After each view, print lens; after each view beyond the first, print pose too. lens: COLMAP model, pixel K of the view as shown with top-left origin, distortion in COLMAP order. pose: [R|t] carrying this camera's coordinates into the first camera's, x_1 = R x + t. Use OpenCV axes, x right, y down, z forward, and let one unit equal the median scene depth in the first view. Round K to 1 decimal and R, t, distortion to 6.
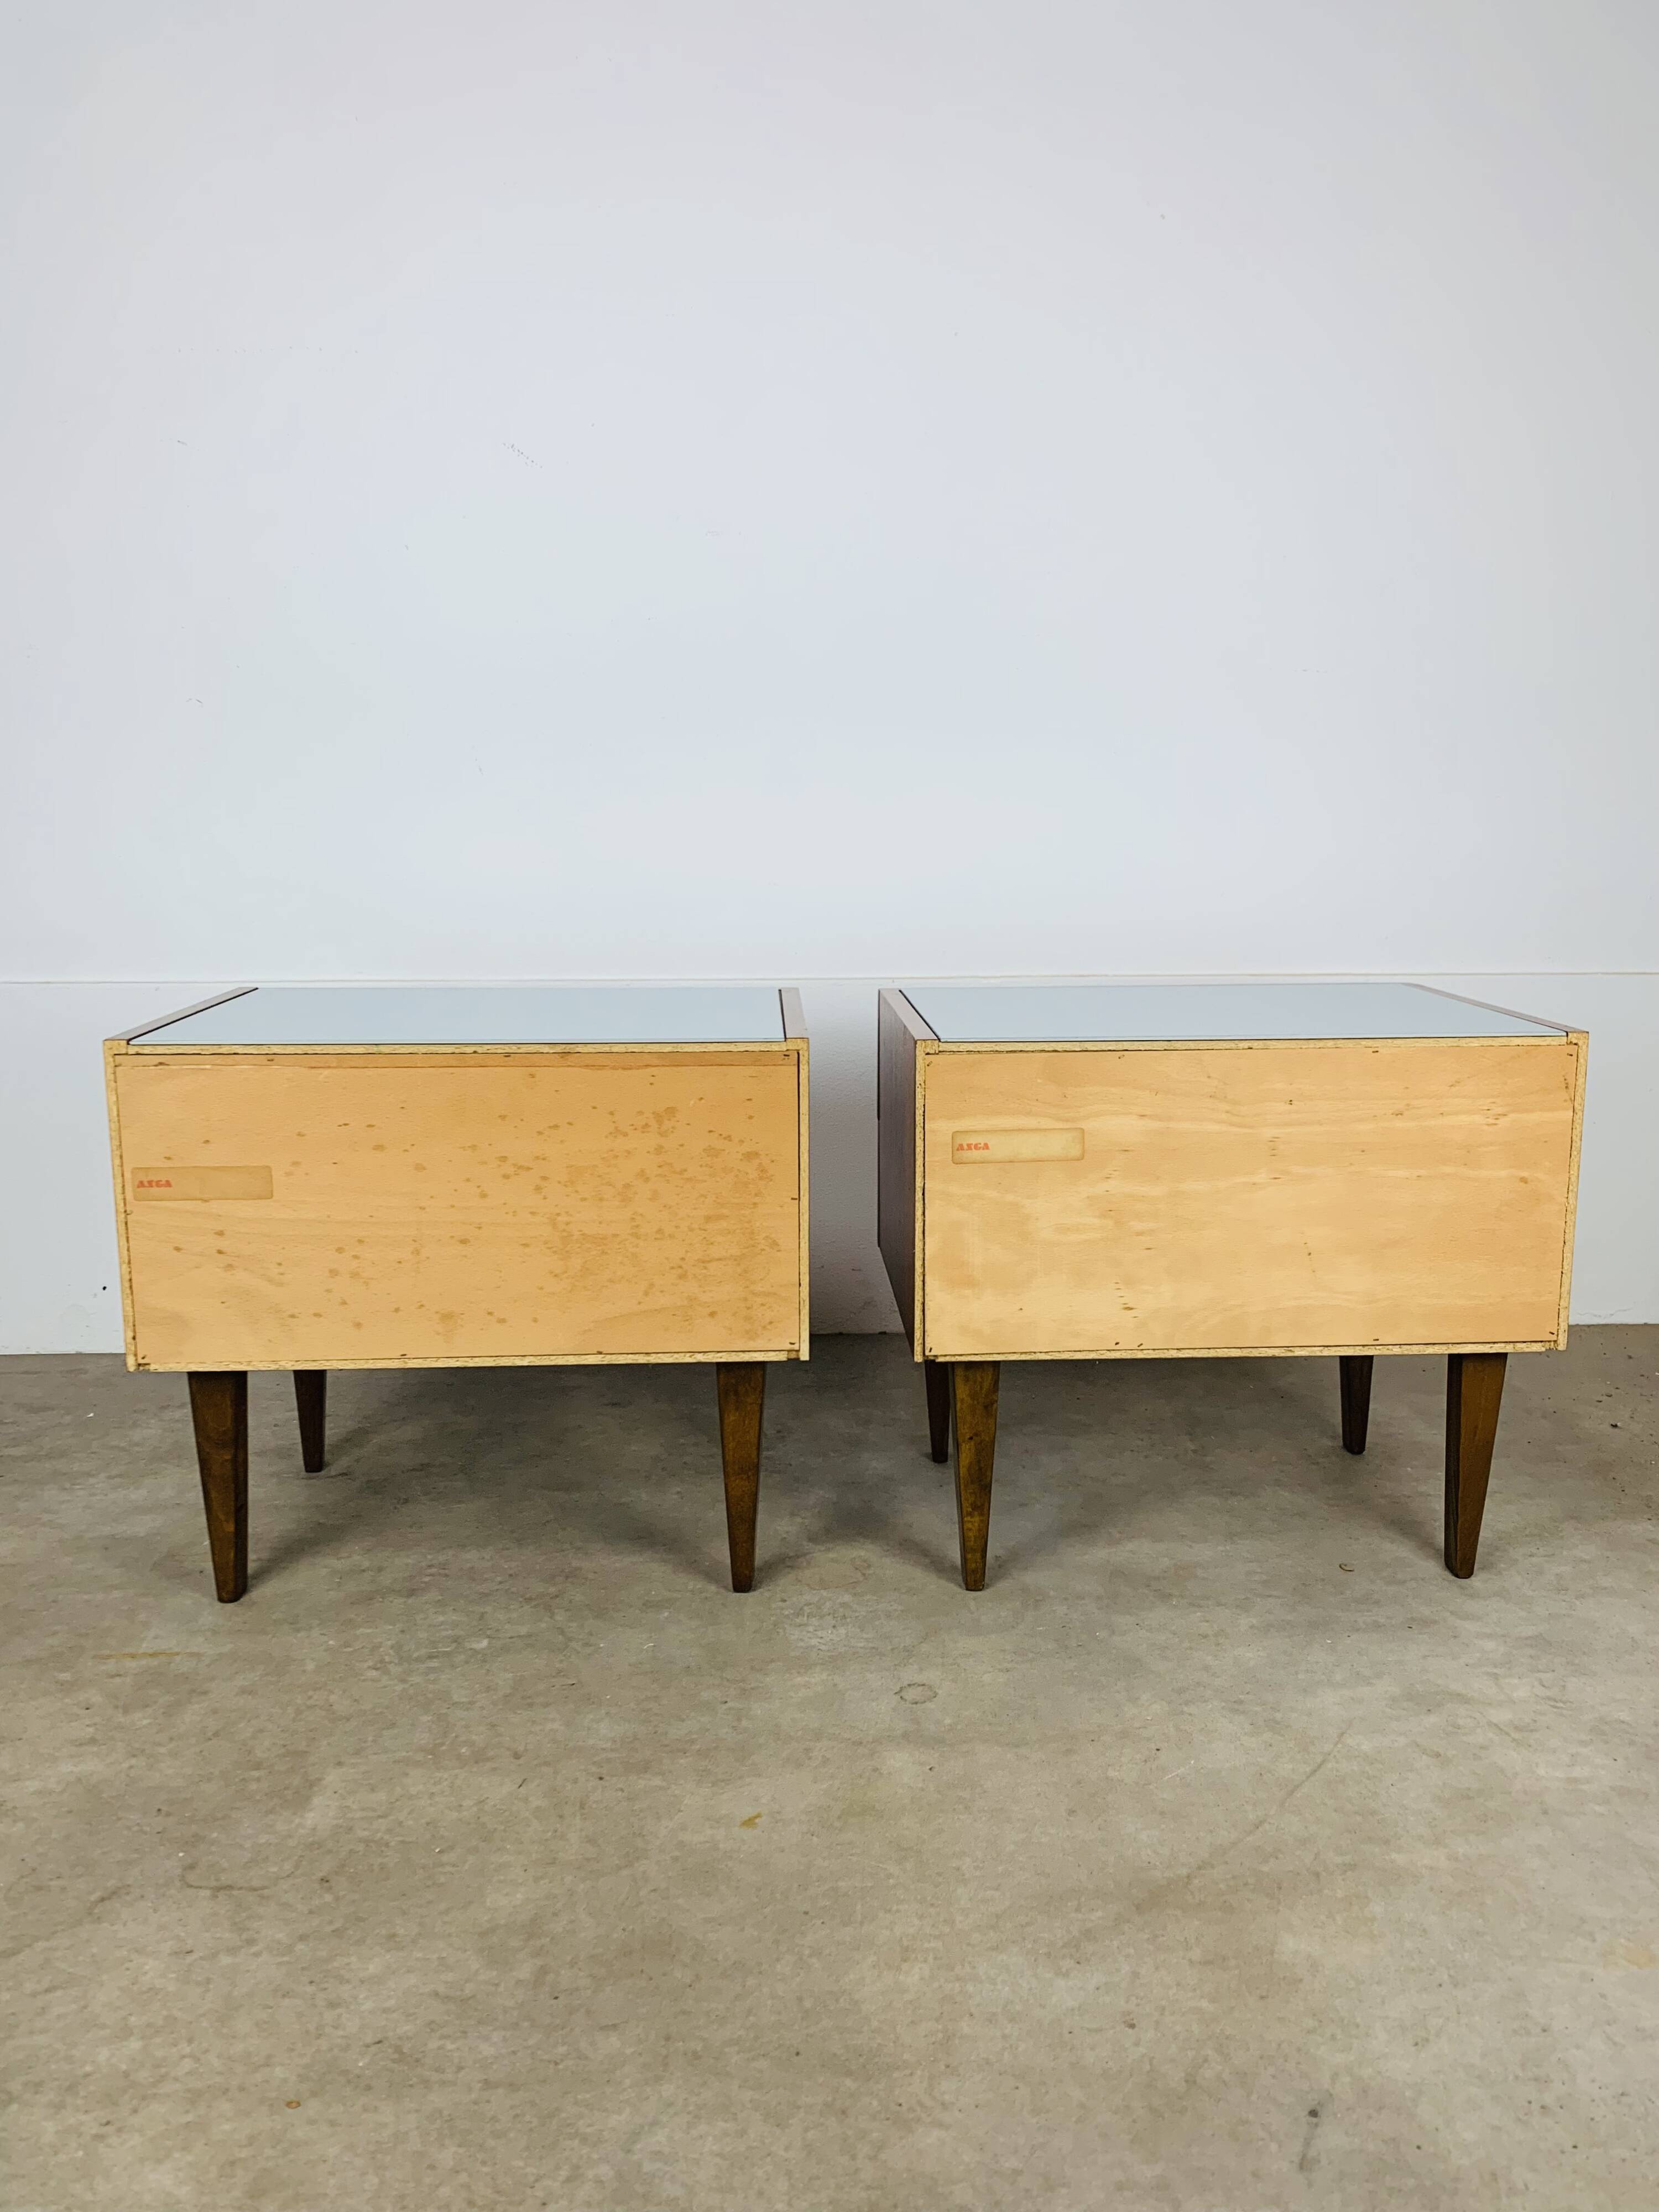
lens RADIAL K [[1704.6, 0, 839.8], [0, 1704.6, 1105.2], [0, 0, 1]] dist [0.000491, 0.003305]
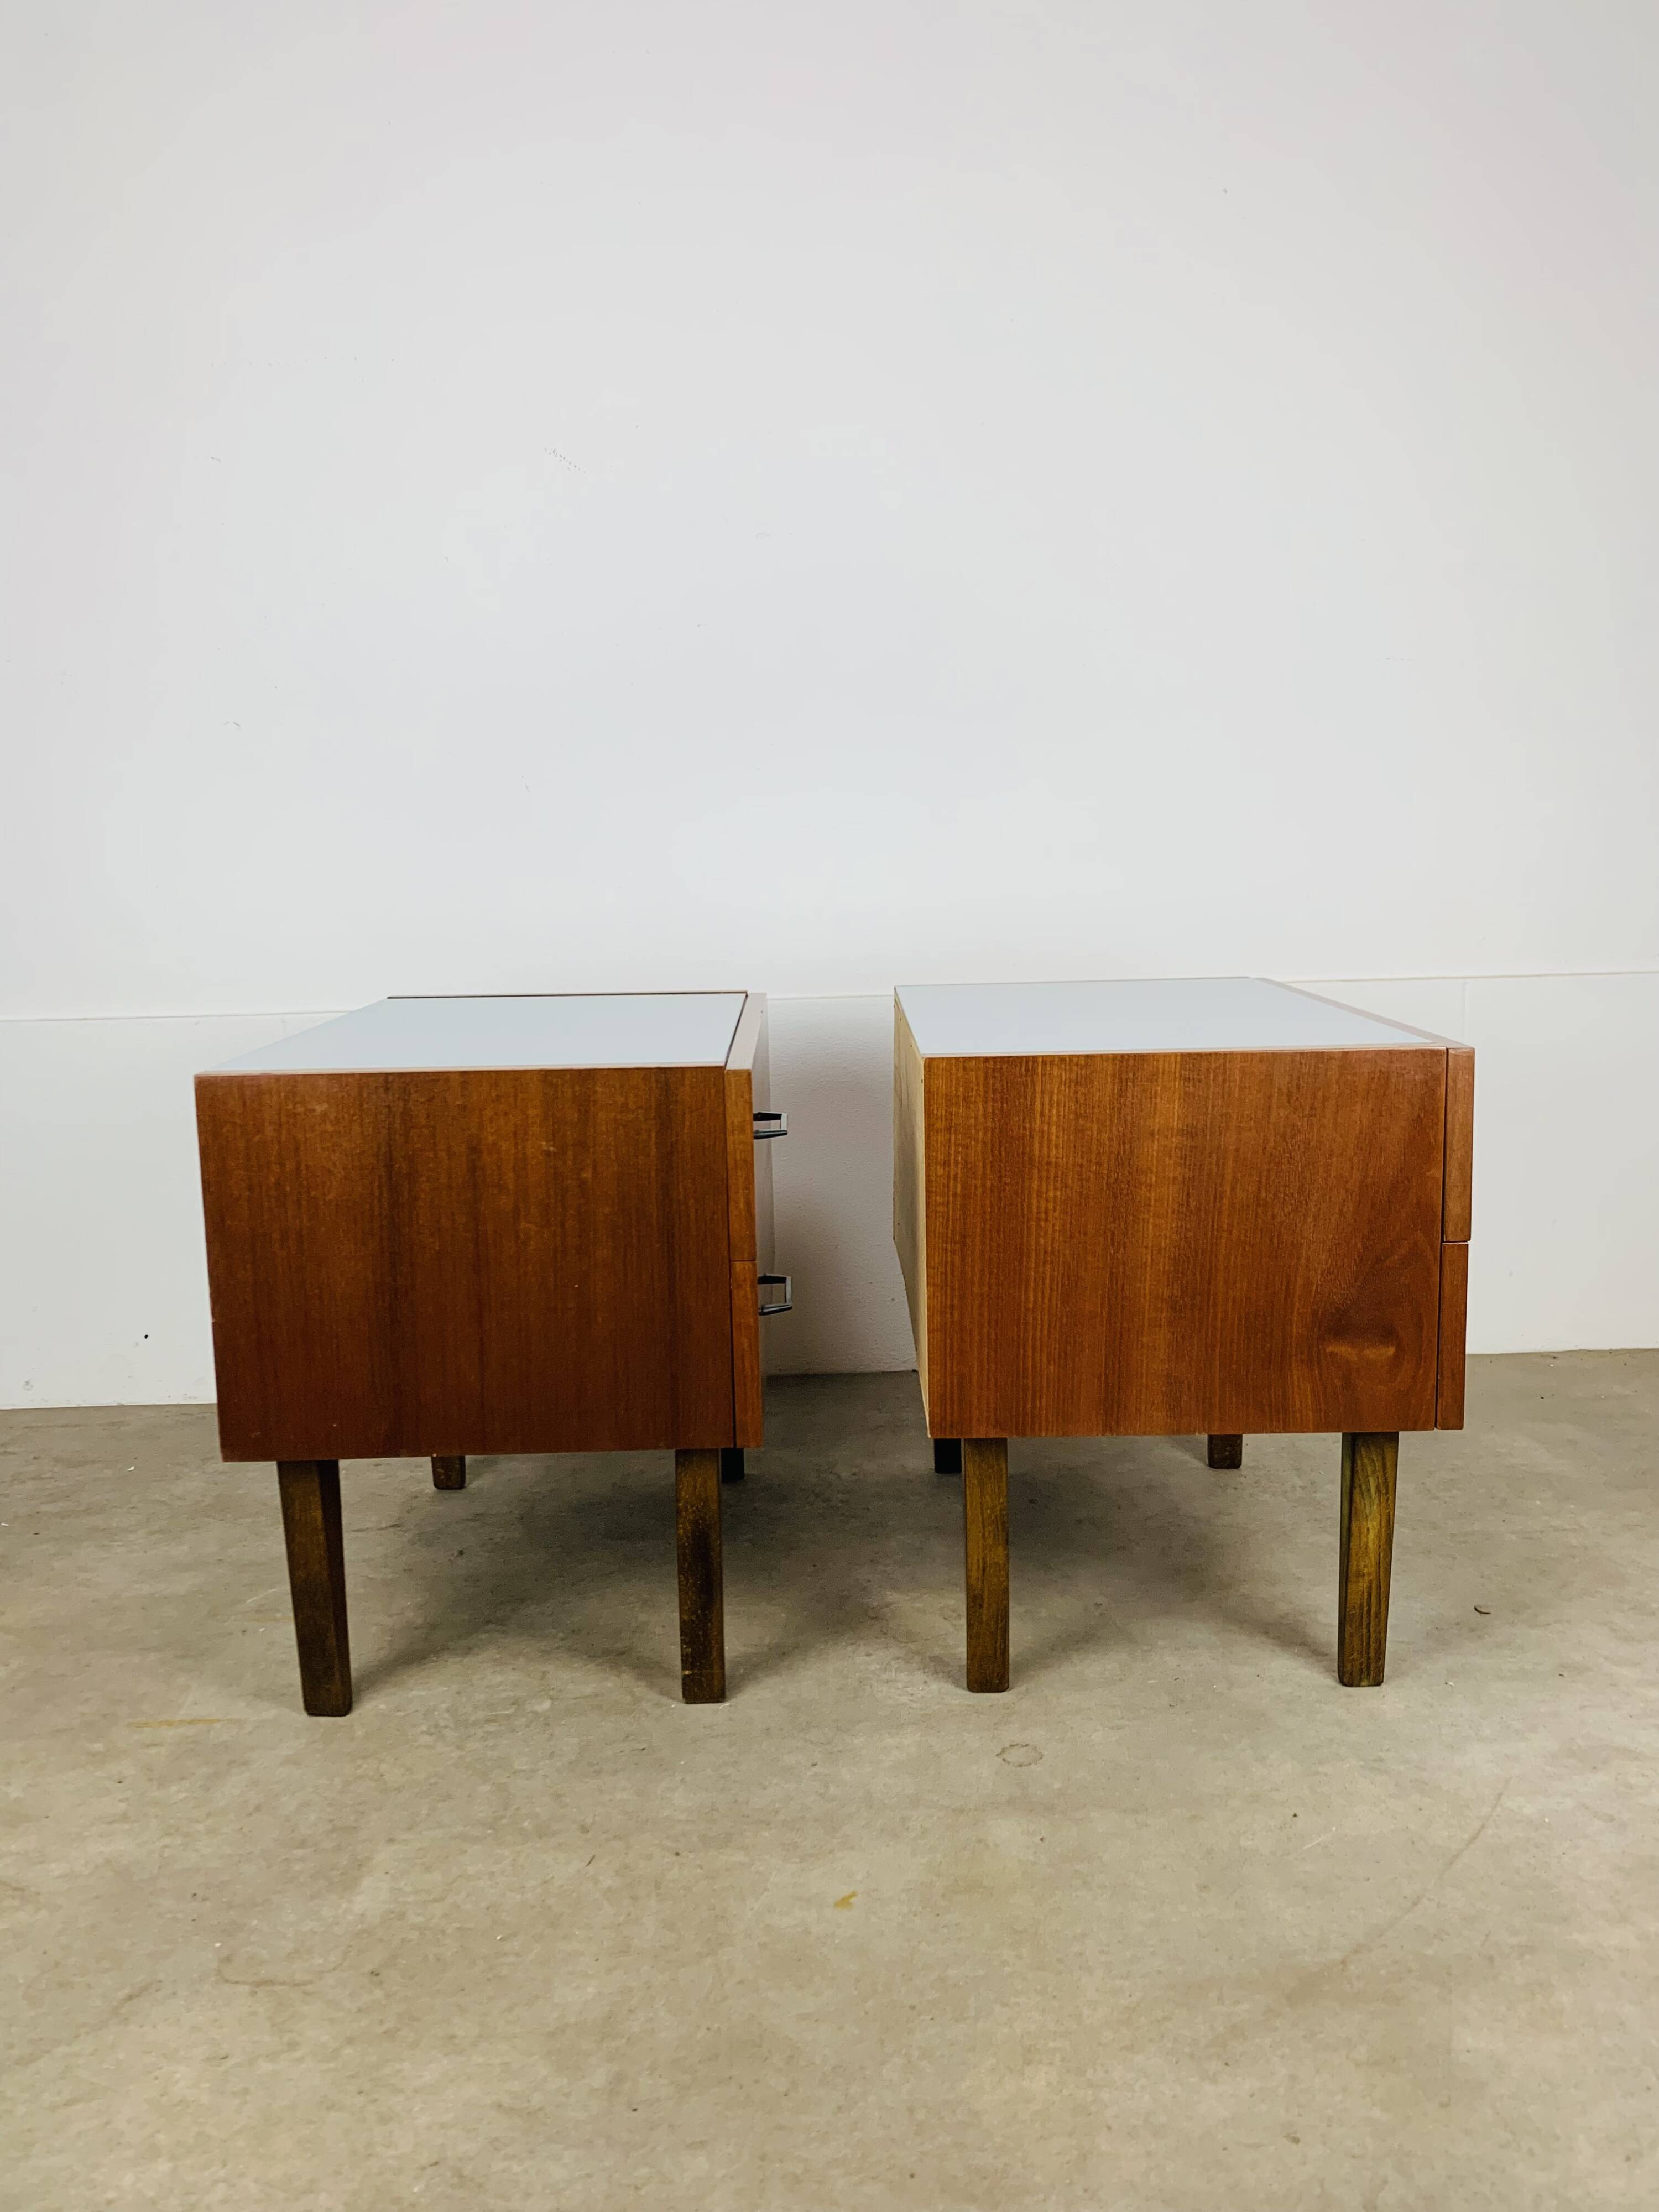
lens RADIAL K [[1703.3, 0, 834.1], [0, 1703.3, 1092.6], [0, 0, 1]] dist [0.008564, -0.006911]
pose [[0.999215, -0.023838, -0.031646, -0.019003], [0.022591, 0.998977, -0.039187, 0.029077], [0.032547, 0.038441, 0.998731, 0.084483]]
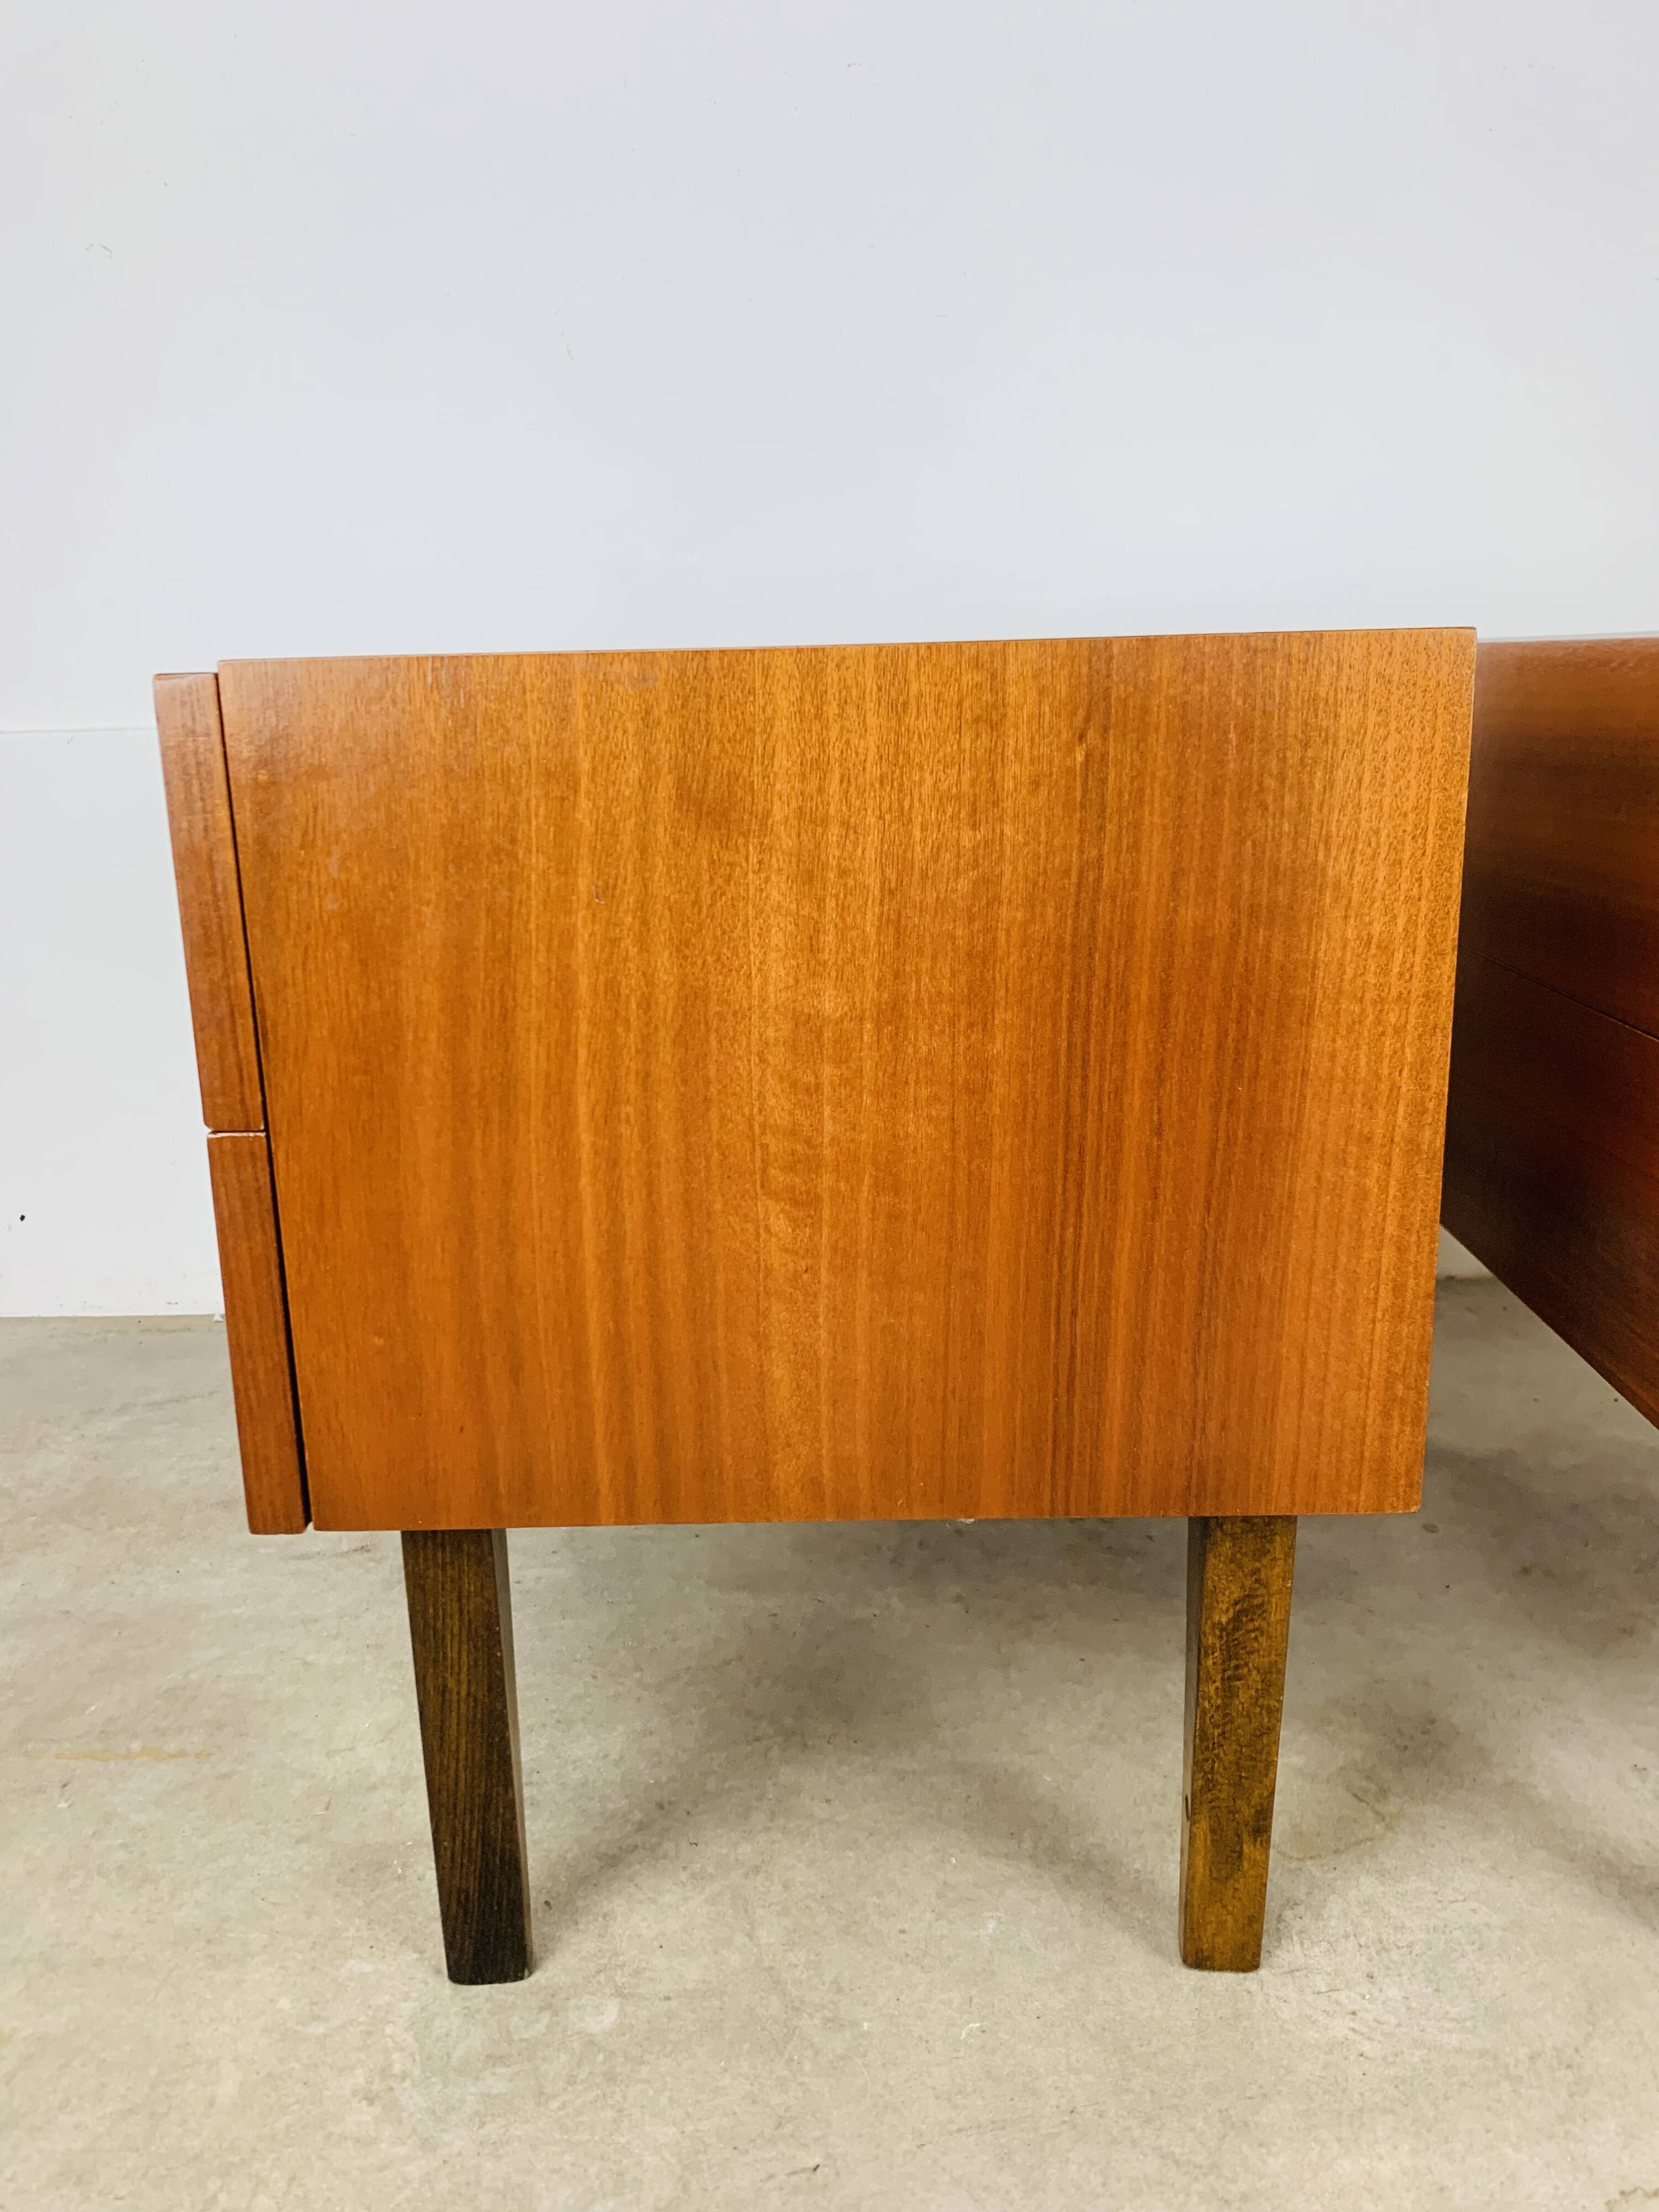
lens RADIAL K [[1705.2, 0, 832.7], [0, 1705.2, 1104.9], [0, 0, 1]] dist [0.006583, -0.001555]
pose [[0.997031, -0.012486, -0.075976, -0.131814], [0.017183, 0.997961, 0.061477, 0.053411], [0.075053, -0.062600, 0.995213, 0.668990]]
